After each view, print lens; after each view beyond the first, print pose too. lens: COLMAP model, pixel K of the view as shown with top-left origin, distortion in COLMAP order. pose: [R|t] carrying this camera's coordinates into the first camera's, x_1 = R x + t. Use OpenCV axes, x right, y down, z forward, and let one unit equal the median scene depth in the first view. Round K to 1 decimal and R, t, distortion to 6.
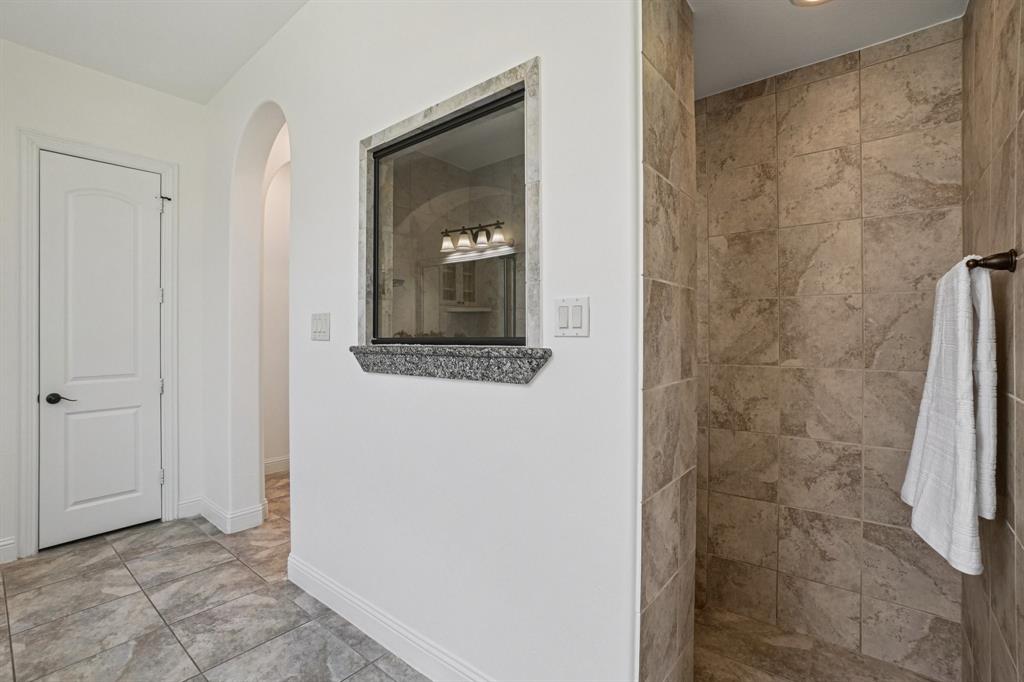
lens RADIAL K [[471.5, 0, 503.4], [0, 471.5, 331.1], [0, 0, 1]] dist [0.001762, 0.008534]
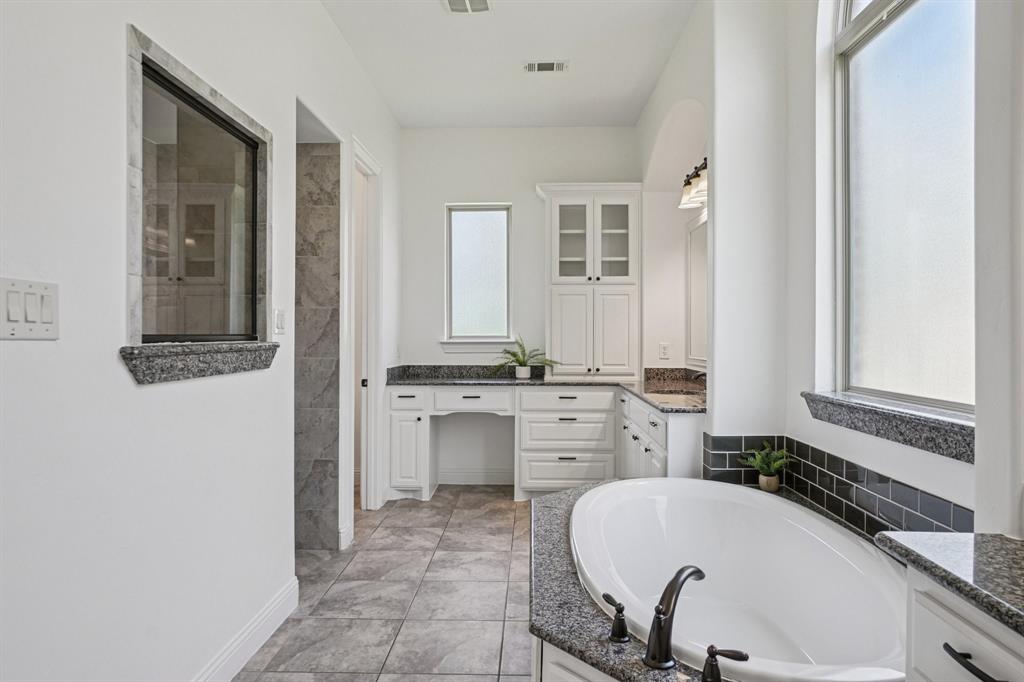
lens RADIAL K [[639.1, 0, 520.4], [0, 639.1, 336.7], [0, 0, 1]] dist [0.025749, -0.001486]
pose [[-0.632991, -0.008030, 0.774117, -1.332021], [-0.020486, 0.999770, -0.006381, 0.012329], [-0.773888, -0.019898, -0.633010, 1.152762]]
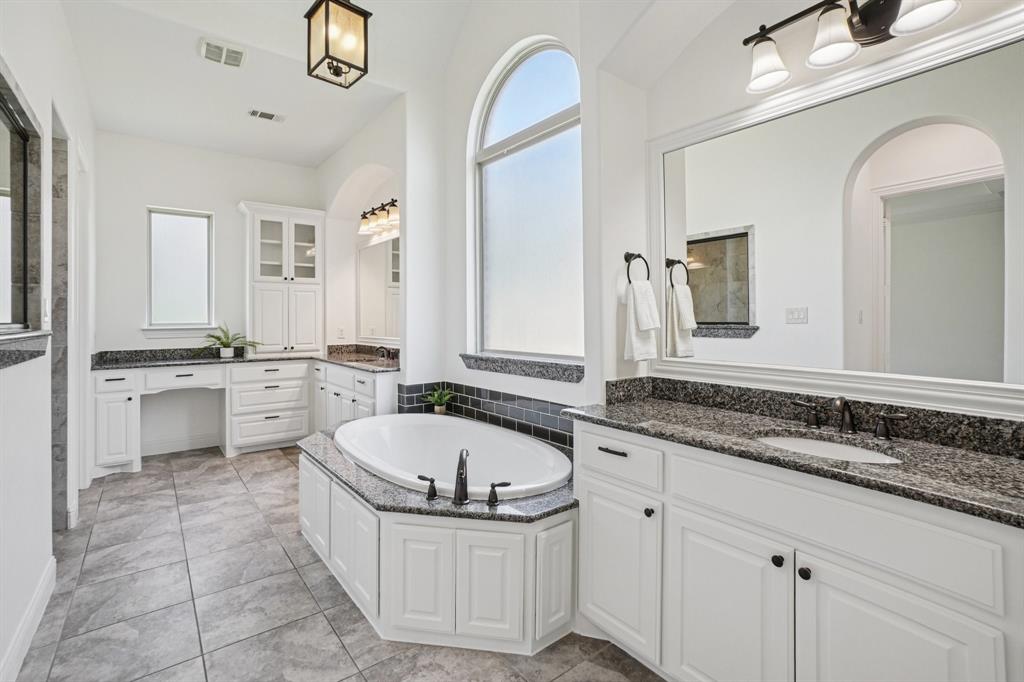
lens RADIAL K [[471.5, 0, 496.6], [0, 471.5, 319.2], [0, 0, 1]] dist [0.001762, 0.008534]
pose [[-0.975548, 0.000401, 0.219787, -1.161642], [-0.004487, 0.999754, -0.021738, 0.019525], [-0.219742, -0.022193, -0.975306, 1.477146]]
